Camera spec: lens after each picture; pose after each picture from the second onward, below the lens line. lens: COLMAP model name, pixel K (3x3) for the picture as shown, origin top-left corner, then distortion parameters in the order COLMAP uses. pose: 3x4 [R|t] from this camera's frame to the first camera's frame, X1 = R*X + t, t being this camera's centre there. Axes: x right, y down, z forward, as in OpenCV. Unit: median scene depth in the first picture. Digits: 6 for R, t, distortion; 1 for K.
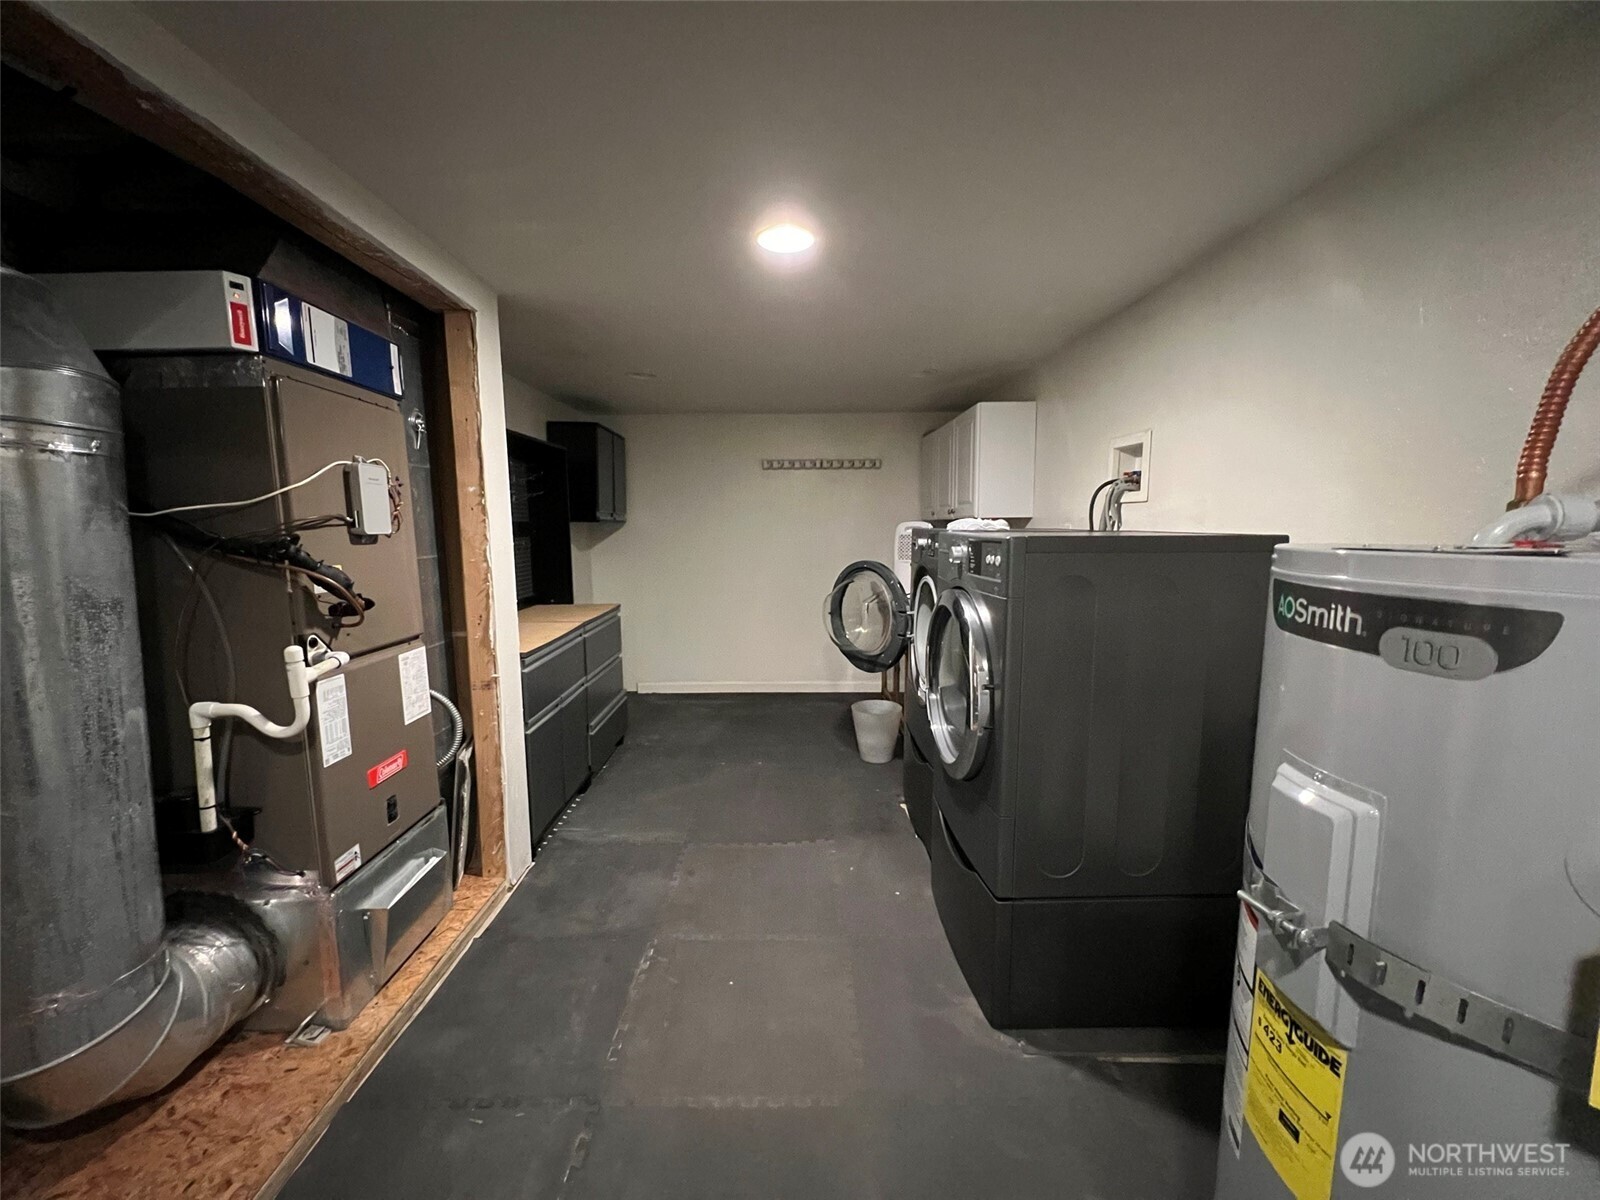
lens RADIAL K [[641.9, 0, 796.9], [0, 641.9, 600.7], [0, 0, 1]] dist [0.000468, -0.000026]
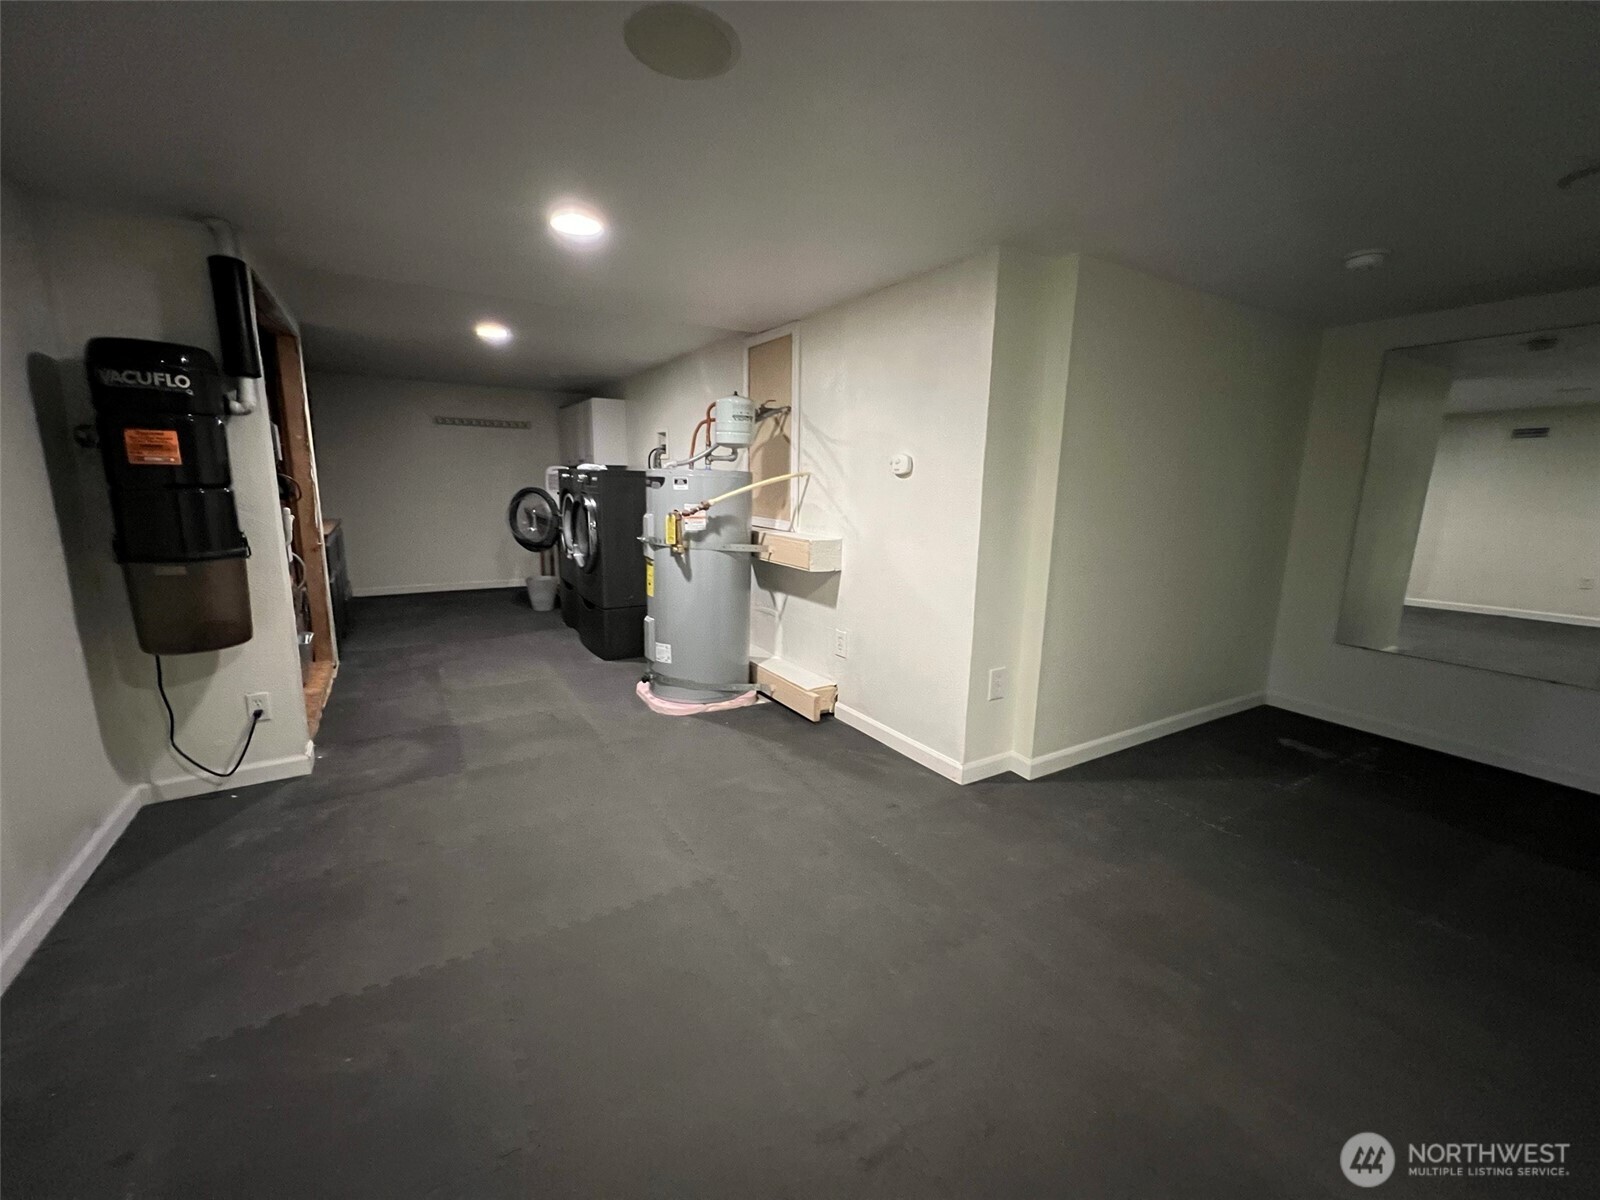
lens RADIAL K [[641.9, 0, 791.2], [0, 641.9, 599.1], [0, 0, 1]] dist [0.000468, -0.000026]
pose [[0.863552, -0.069809, 0.499404, -0.188476], [0.035100, 0.996290, 0.078572, 0.138551], [-0.503037, -0.050322, 0.862799, -0.938017]]
